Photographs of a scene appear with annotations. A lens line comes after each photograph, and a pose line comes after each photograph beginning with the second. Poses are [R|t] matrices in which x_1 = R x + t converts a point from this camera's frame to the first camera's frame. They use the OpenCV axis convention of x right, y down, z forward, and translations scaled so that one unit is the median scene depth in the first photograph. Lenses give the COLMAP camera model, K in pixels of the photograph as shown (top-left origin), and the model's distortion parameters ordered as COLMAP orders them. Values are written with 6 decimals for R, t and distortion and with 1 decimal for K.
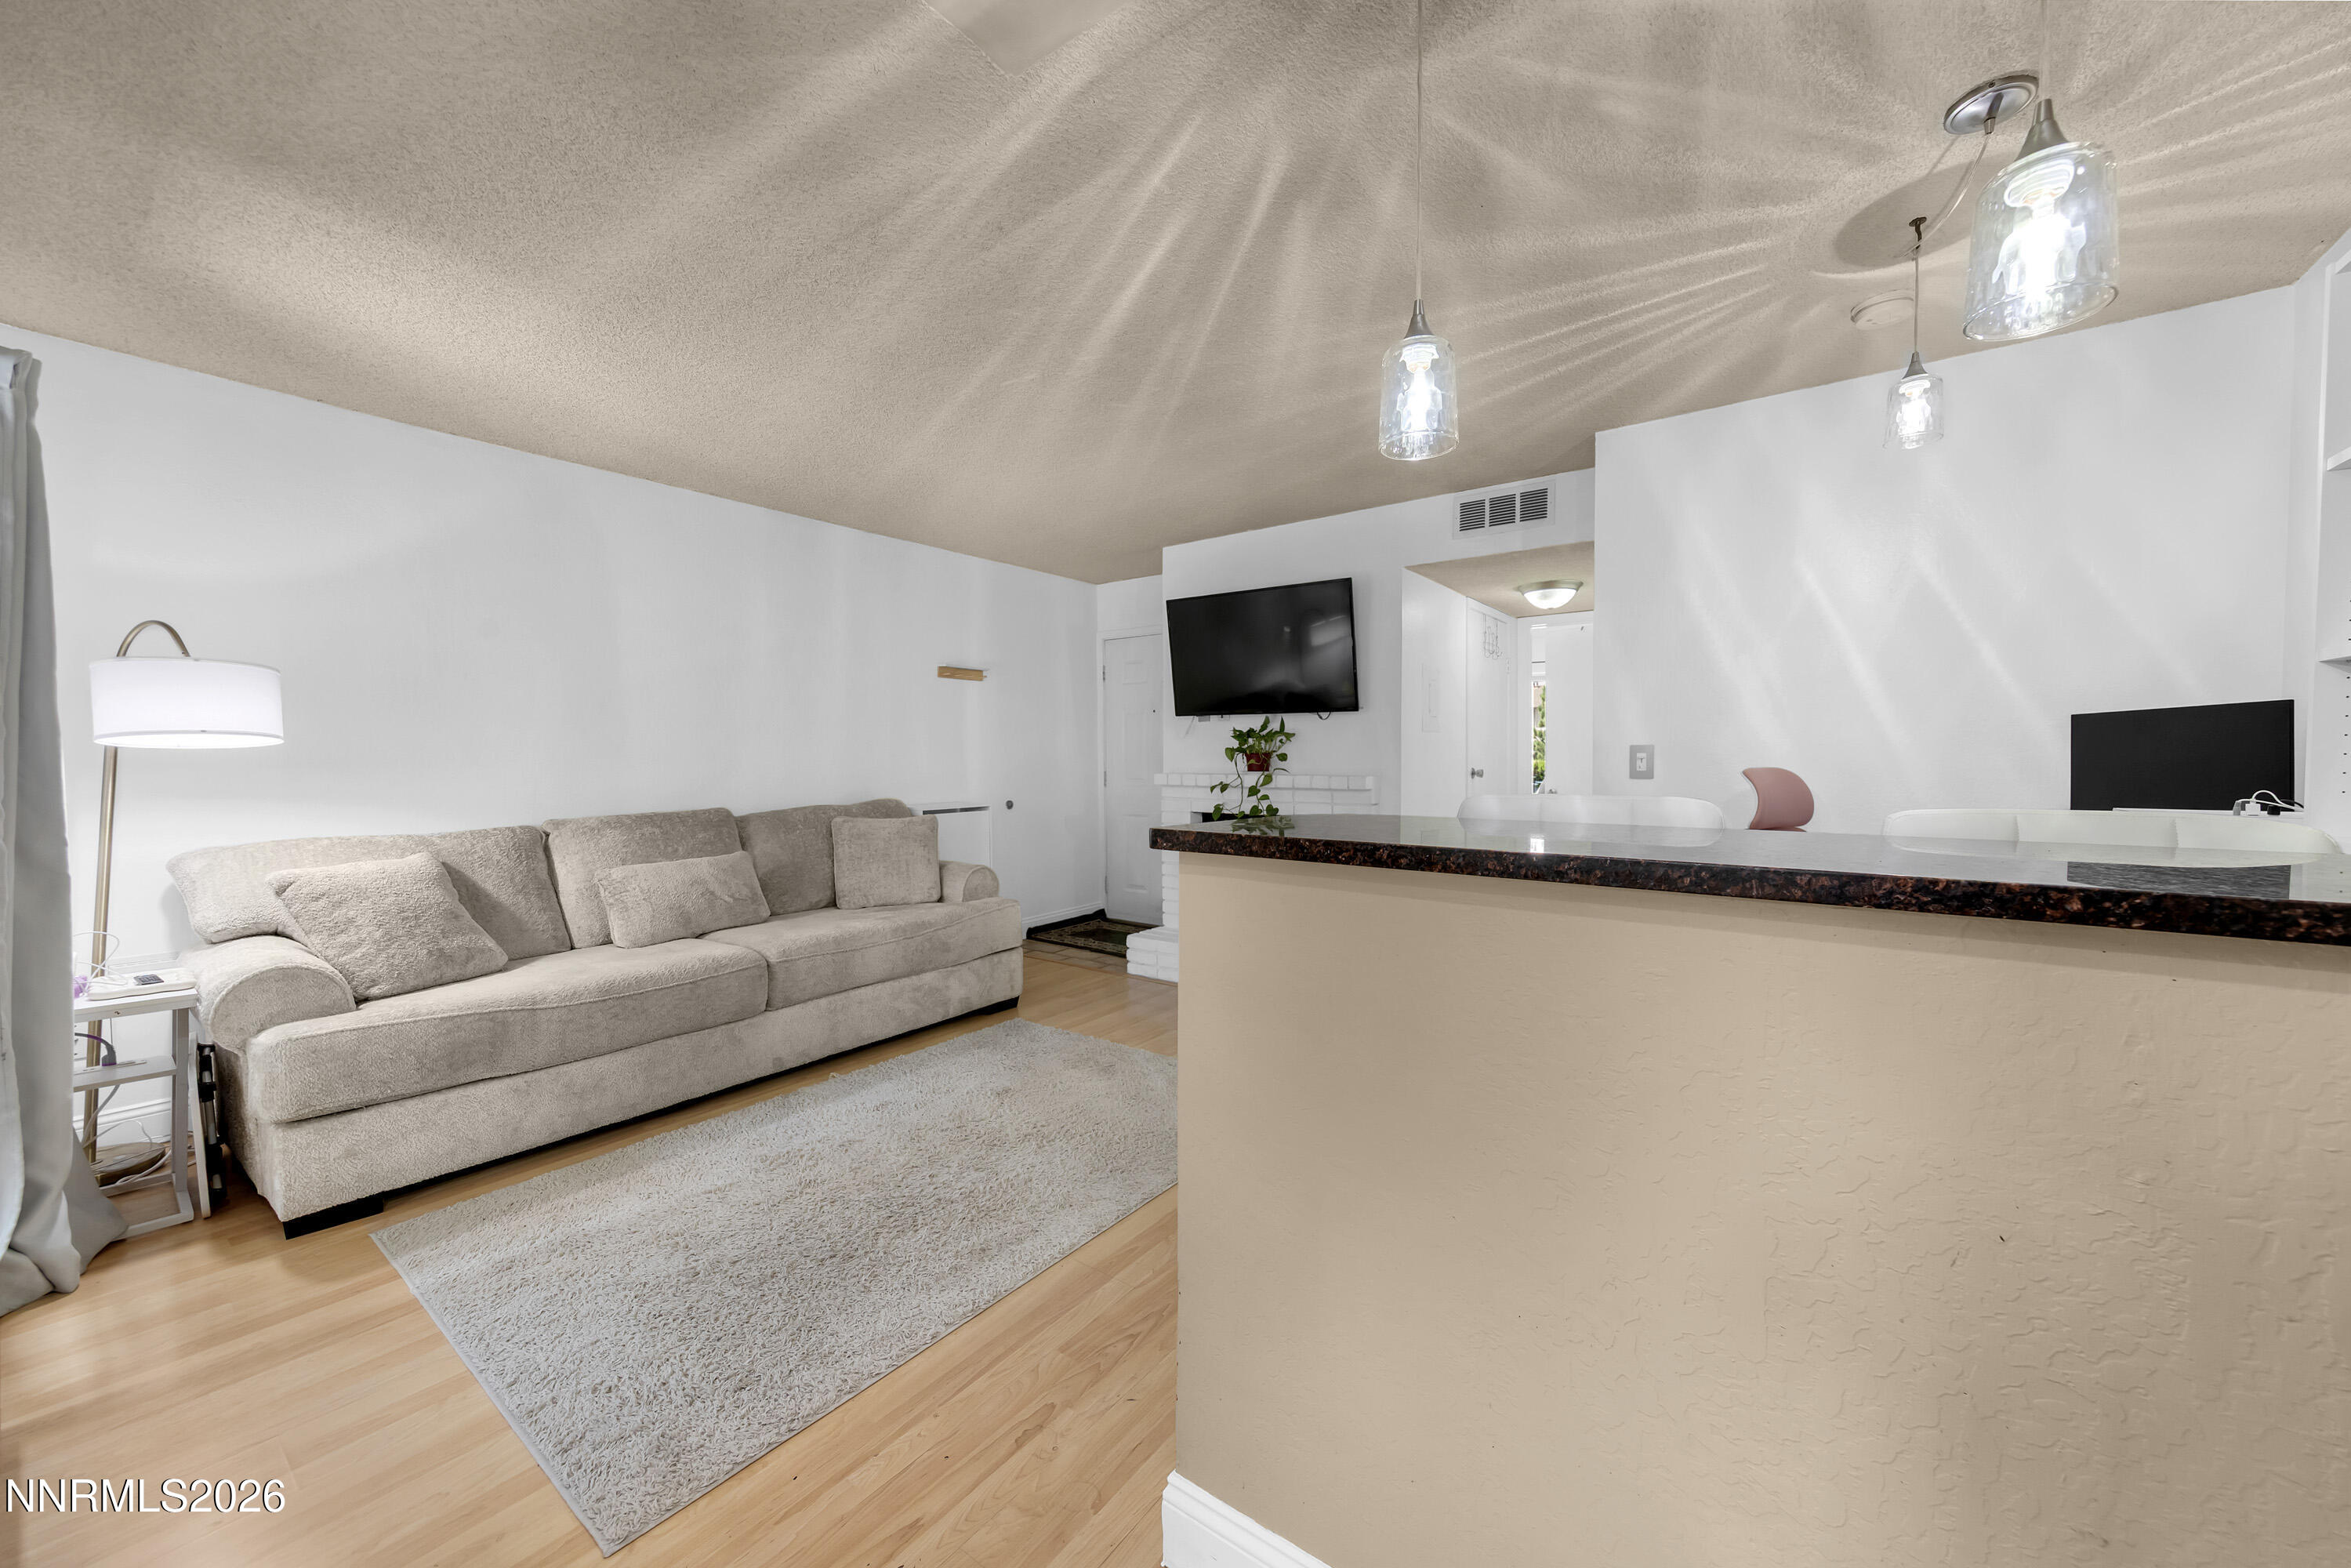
lens RADIAL K [[847.5, 0, 1207.5], [0, 847.5, 783.6], [0, 0, 1]] dist [0.000863, -0.000368]
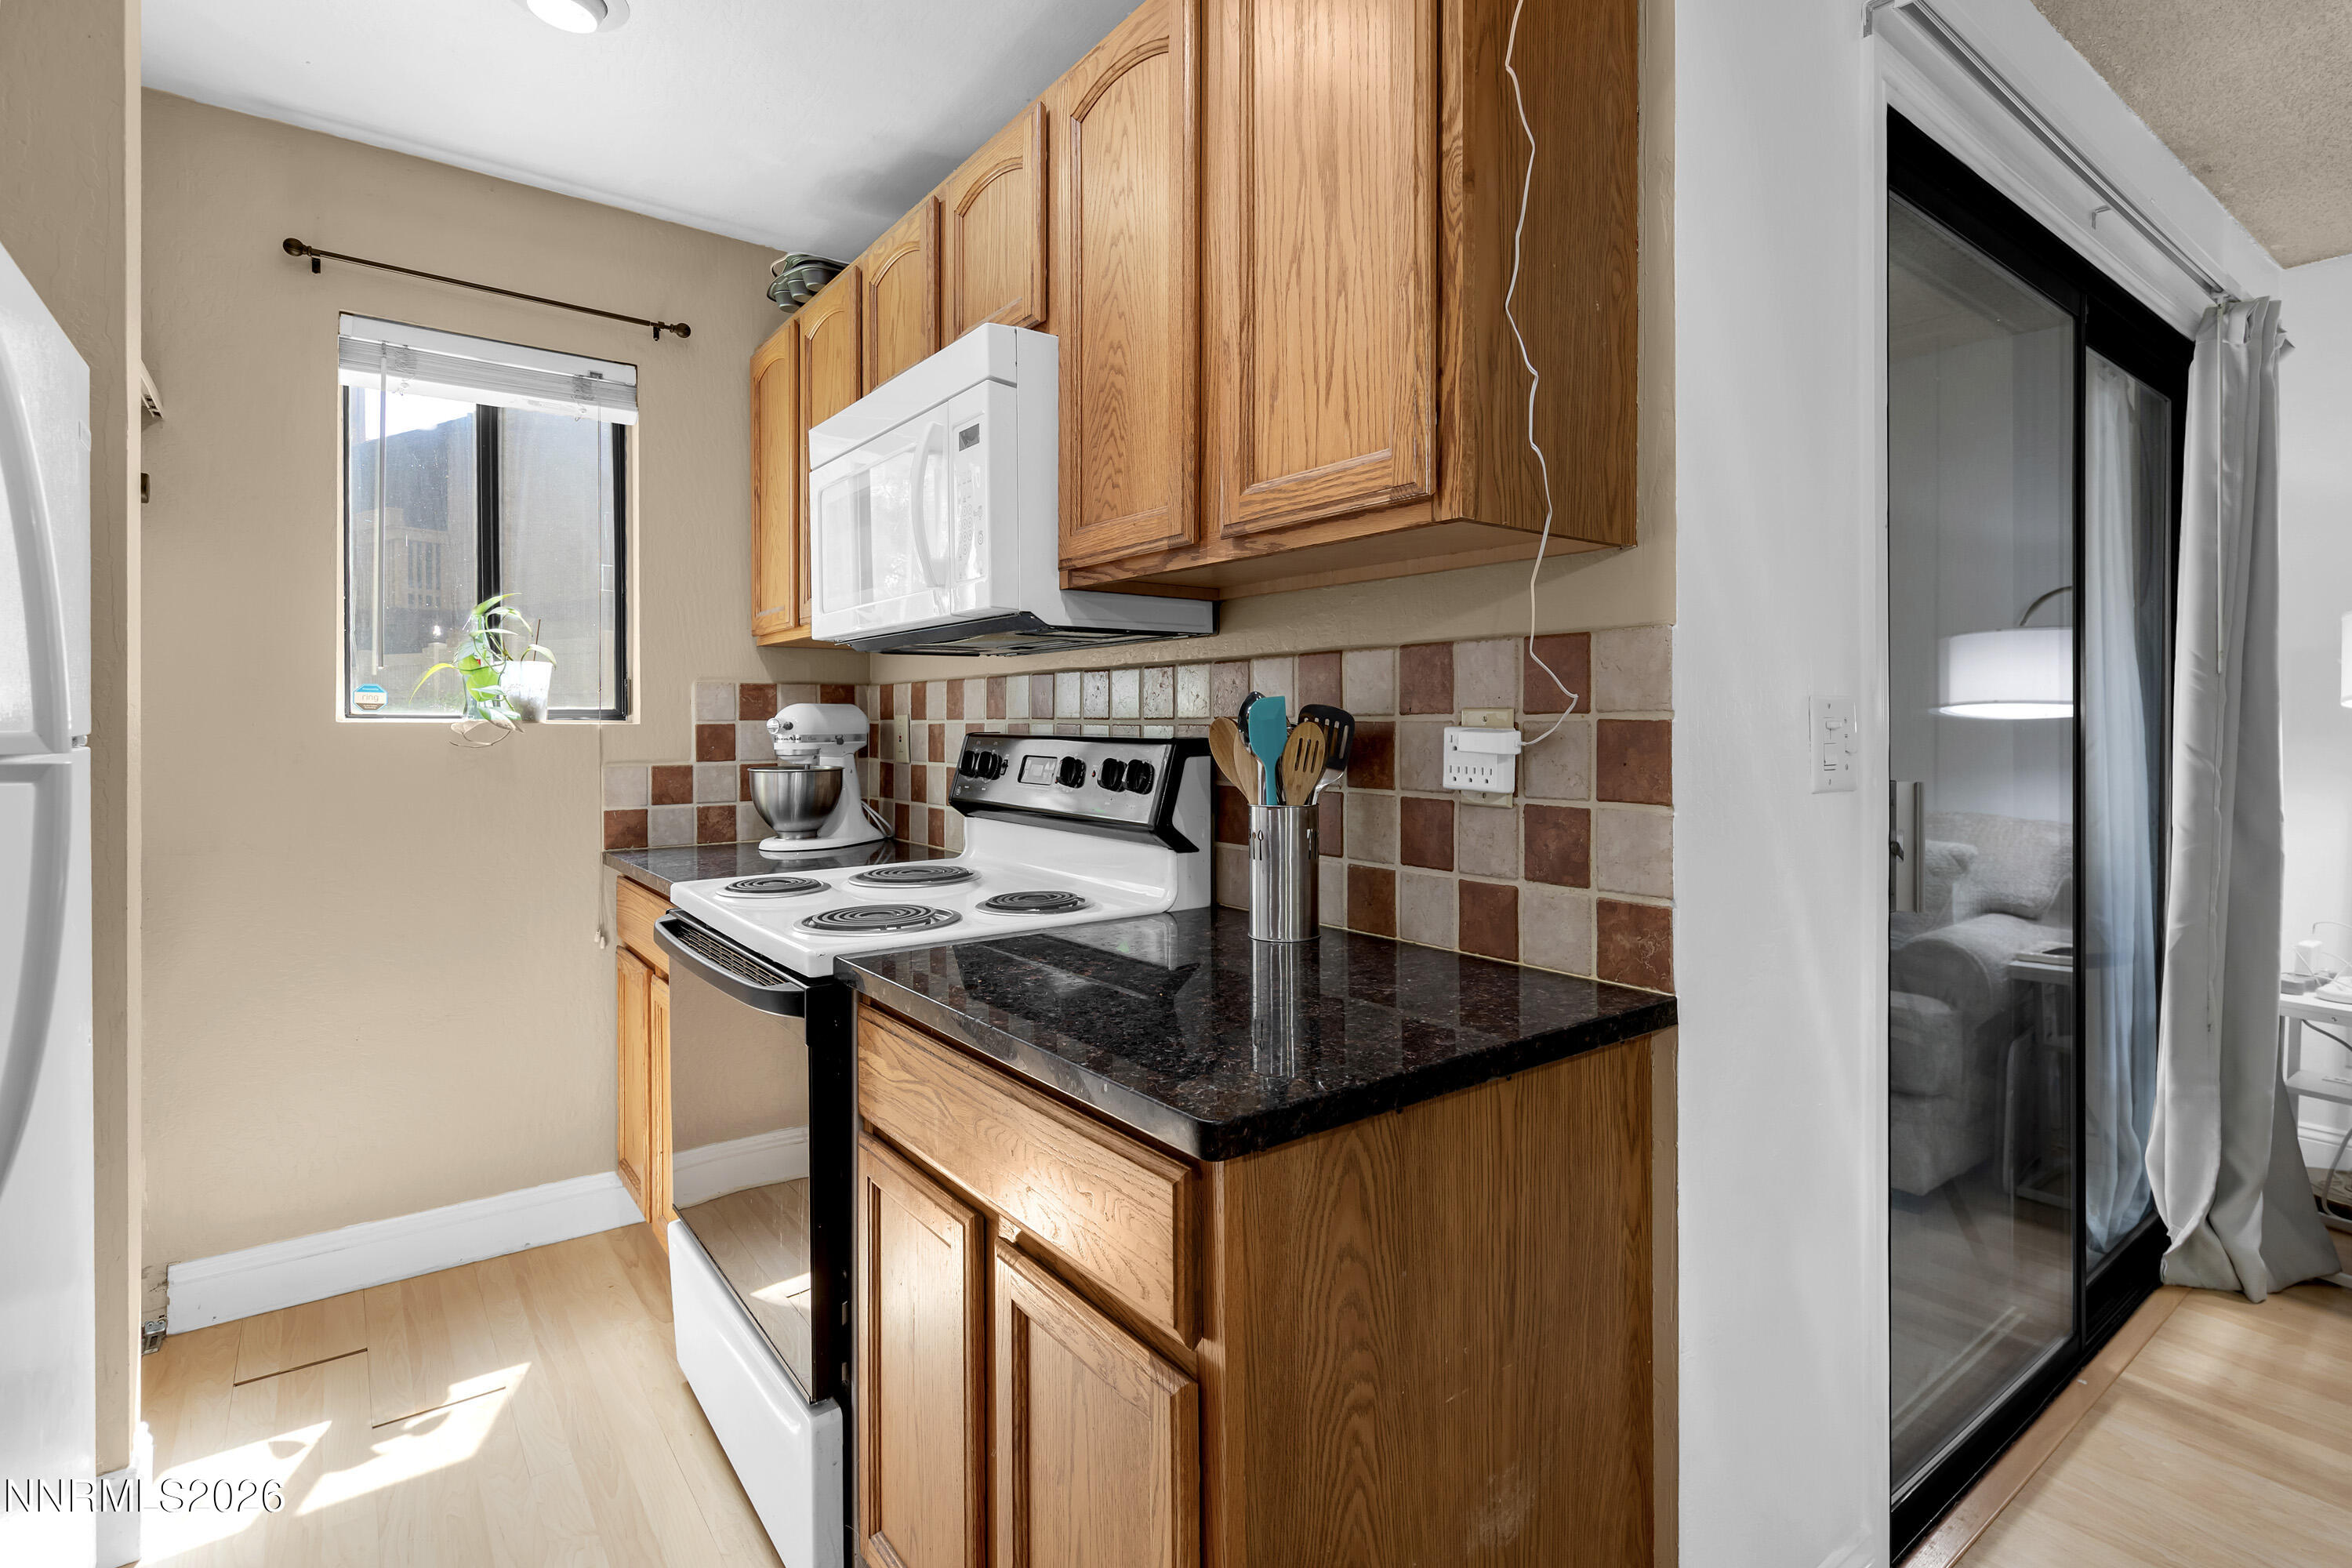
lens RADIAL K [[1110.0, 0, 1216.1], [0, 1110.0, 733.0], [0, 0, 1]] dist [0.009226, -0.001673]
pose [[-0.289362, 0.007246, -0.957192, 0.091142], [-0.031701, 0.999350, 0.017149, -0.004043], [0.956695, 0.035306, -0.288945, 0.150366]]
